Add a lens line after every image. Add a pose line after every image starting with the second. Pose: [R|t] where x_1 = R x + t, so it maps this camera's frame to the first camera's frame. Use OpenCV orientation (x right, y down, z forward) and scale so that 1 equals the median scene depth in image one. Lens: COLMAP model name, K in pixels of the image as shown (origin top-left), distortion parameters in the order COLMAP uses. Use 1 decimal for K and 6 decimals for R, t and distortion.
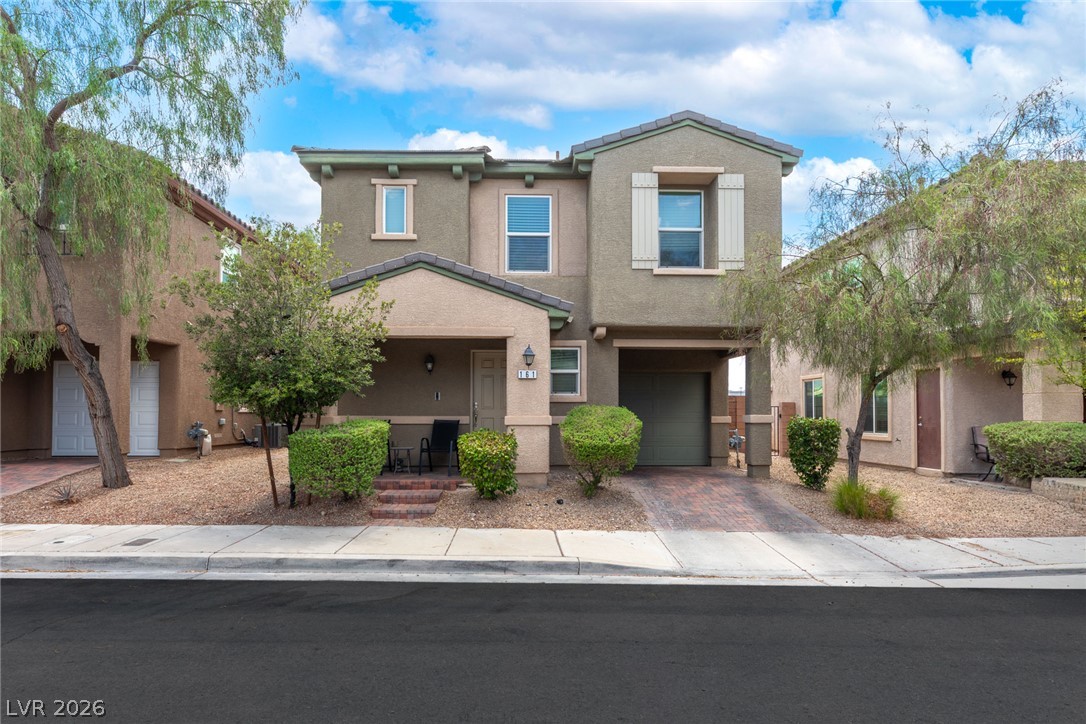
lens RADIAL K [[551.2, 0, 527.4], [0, 551.2, 355.8], [0, 0, 1]] dist [0.003300, 0.000372]
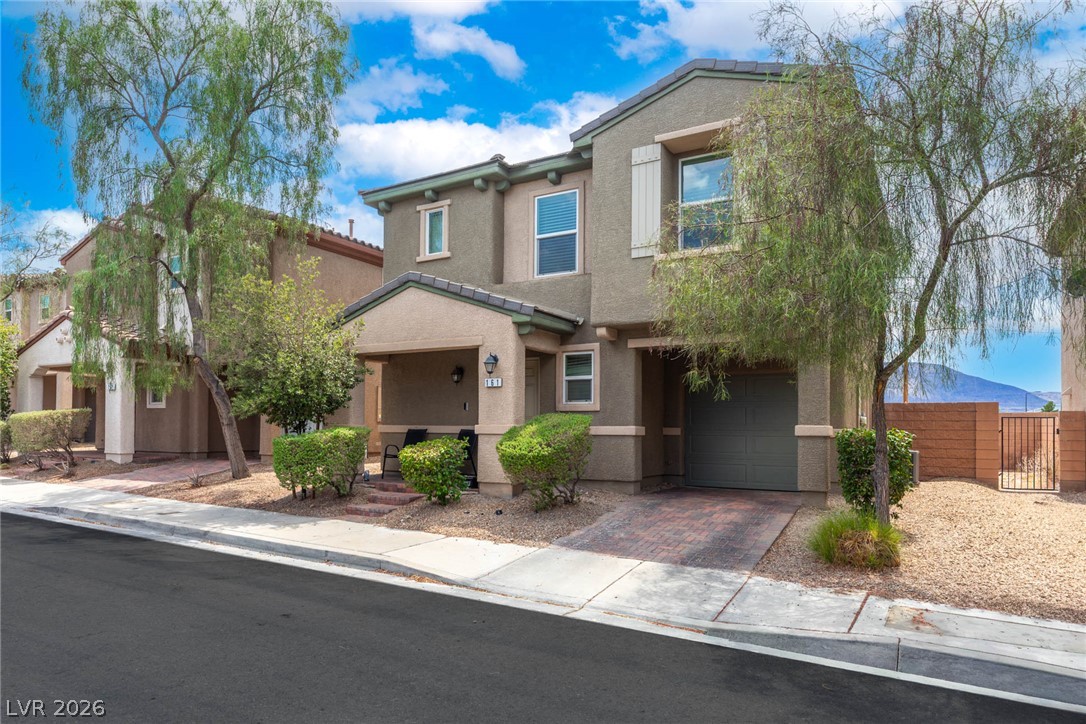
lens RADIAL K [[615.6, 0, 543.0], [0, 615.6, 362.0], [0, 0, 1]] dist [0.002372, -0.000277]
pose [[0.866621, -0.049369, -0.496518, 0.545549], [0.046389, 0.998755, -0.018340, 0.018511], [0.496806, -0.007139, 0.867832, 0.077311]]
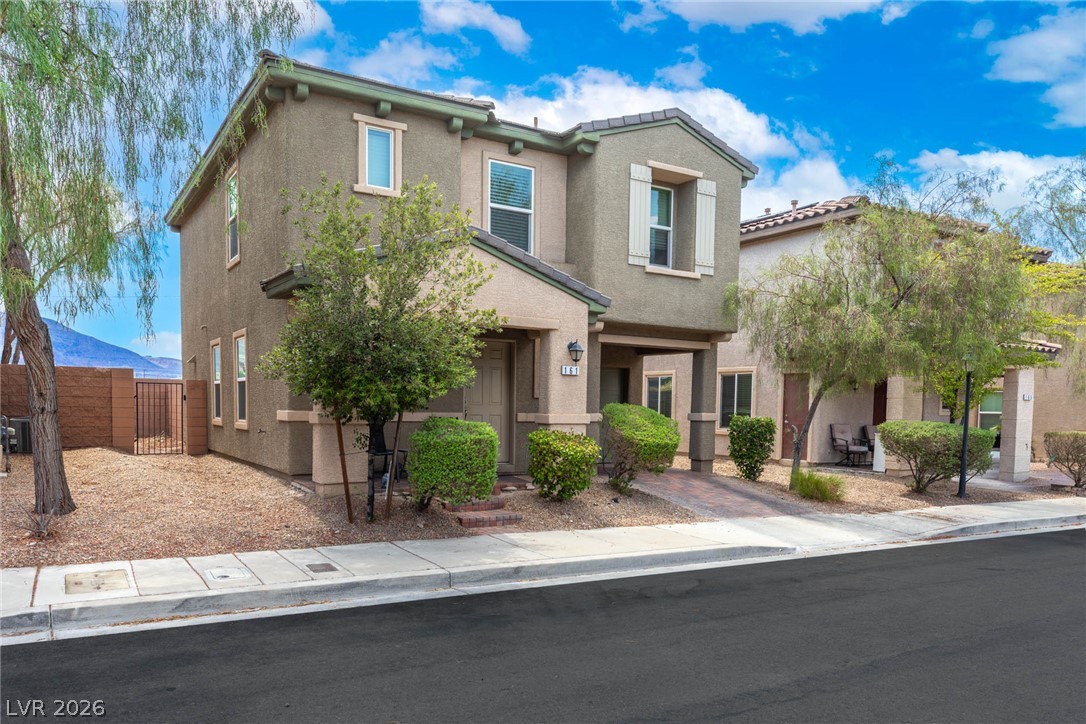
lens RADIAL K [[710.5, 0, 493.8], [0, 710.5, 370.3], [0, 0, 1]] dist [0.005455, 0.000844]
pose [[0.889988, 0.033702, 0.454738, -0.586519], [-0.060838, 0.997125, 0.045168, -0.012040], [-0.451908, -0.067864, 0.889479, -0.023893]]
